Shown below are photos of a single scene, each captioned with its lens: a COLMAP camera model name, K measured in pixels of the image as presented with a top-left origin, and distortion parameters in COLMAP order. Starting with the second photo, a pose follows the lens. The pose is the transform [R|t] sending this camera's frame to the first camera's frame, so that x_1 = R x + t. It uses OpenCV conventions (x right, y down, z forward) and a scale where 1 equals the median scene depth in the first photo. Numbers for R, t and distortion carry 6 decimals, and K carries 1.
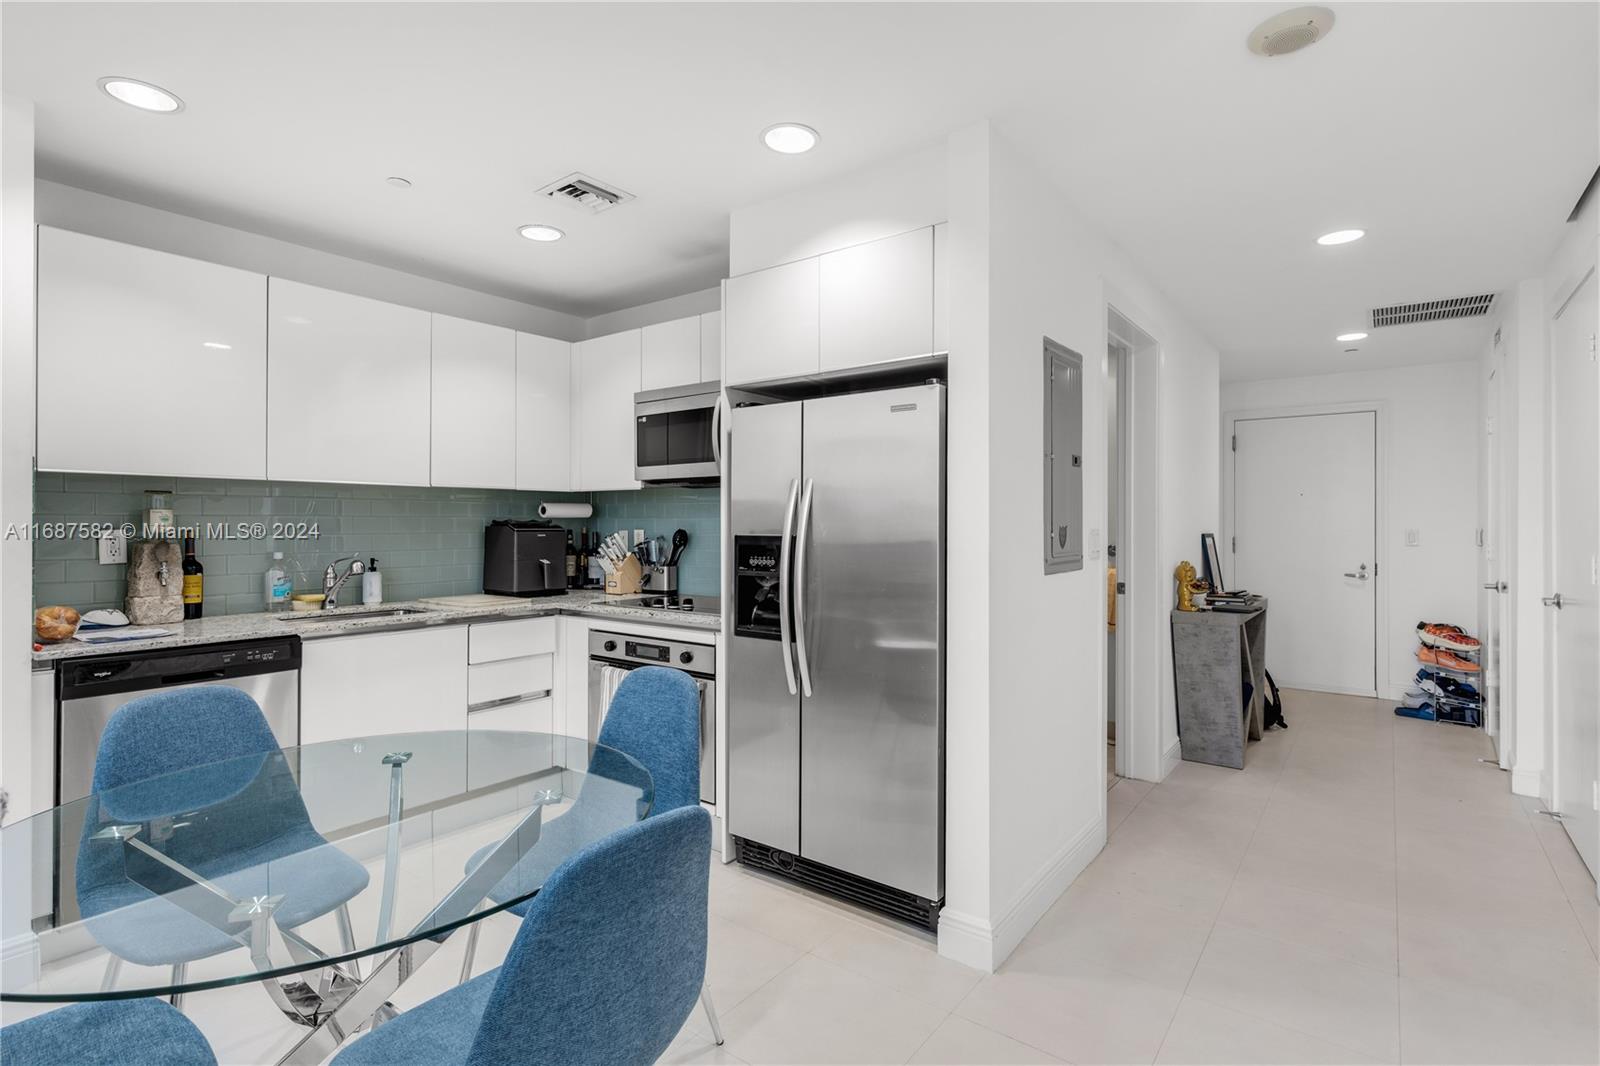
lens RADIAL K [[748.3, 0, 815.5], [0, 748.3, 525.9], [0, 0, 1]] dist [0.014885, 0.000008]
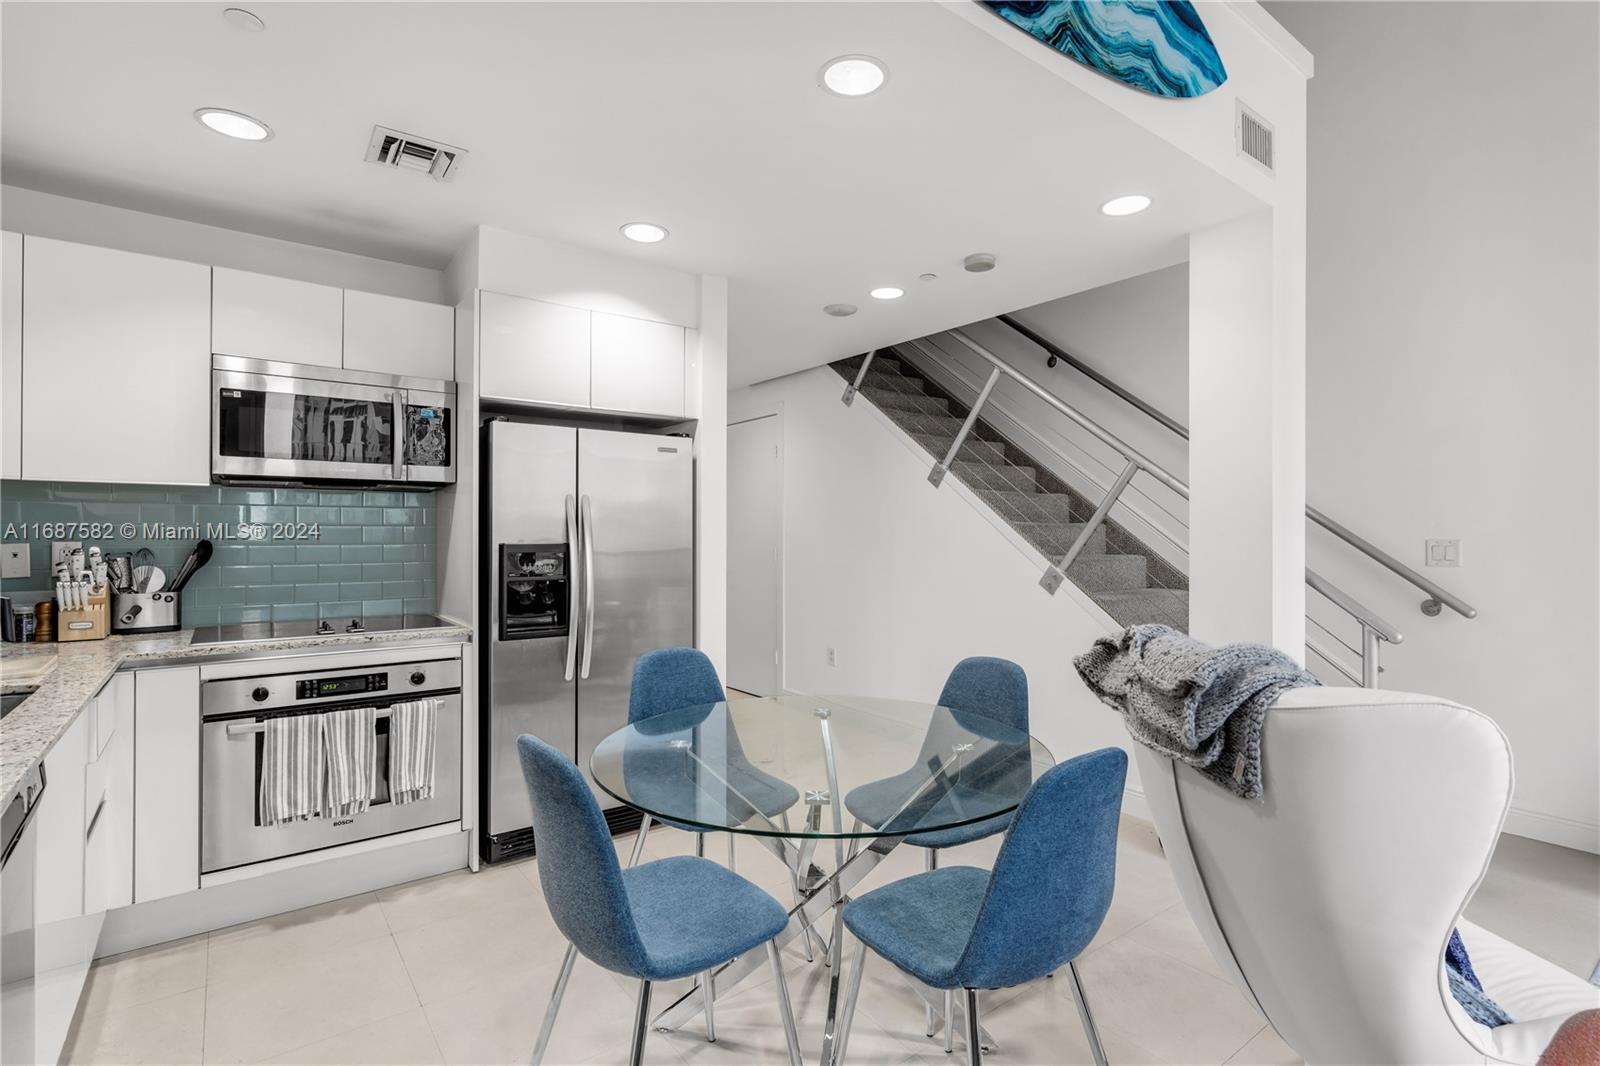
lens RADIAL K [[799.2, 0, 800.0], [0, 799.2, 533.0], [0, 0, 1]] dist [-0.000268, -0.000172]
pose [[0.308300, -0.012660, 0.951205, -0.914489], [-0.007082, 0.999853, 0.015603, -0.021906], [-0.951263, -0.011547, 0.308165, 0.234091]]
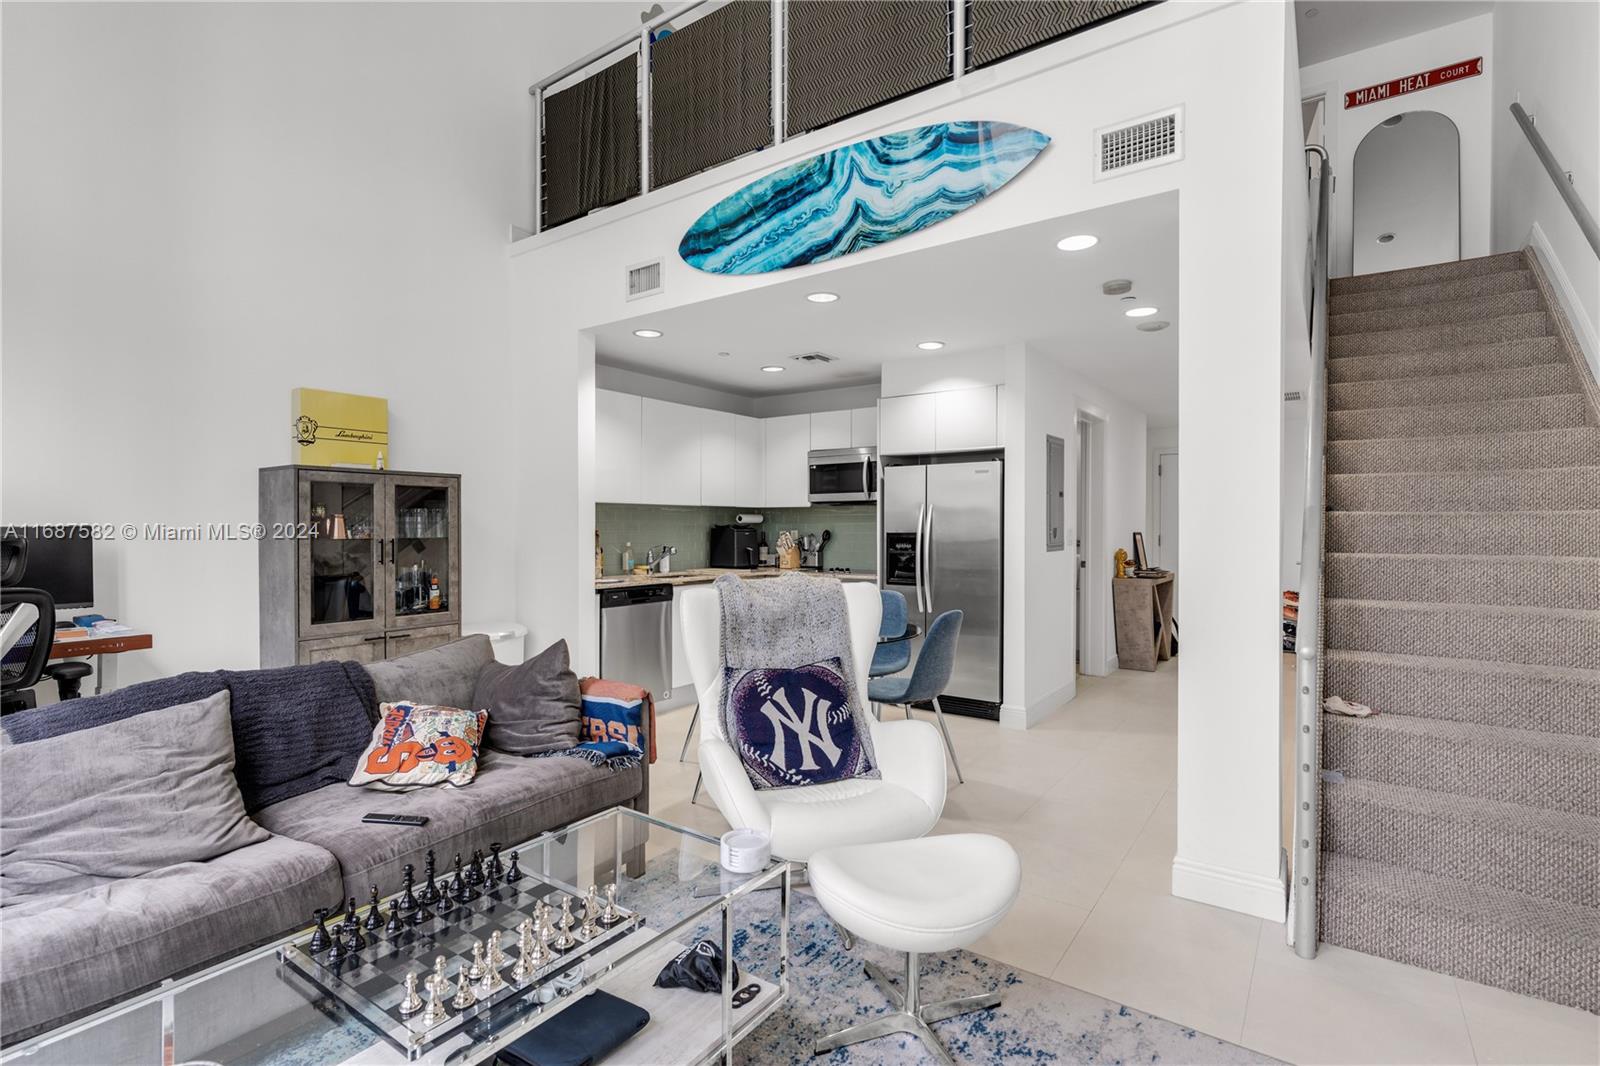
lens RADIAL K [[750.3, 0, 800.0], [0, 750.3, 533.0], [0, 0, 1]] dist [-0.001025, -0.000066]
pose [[0.999607, -0.001250, 0.027988, -0.340812], [0.001036, 0.999970, 0.007652, -0.001658], [-0.027997, -0.007620, 0.999579, -0.821496]]
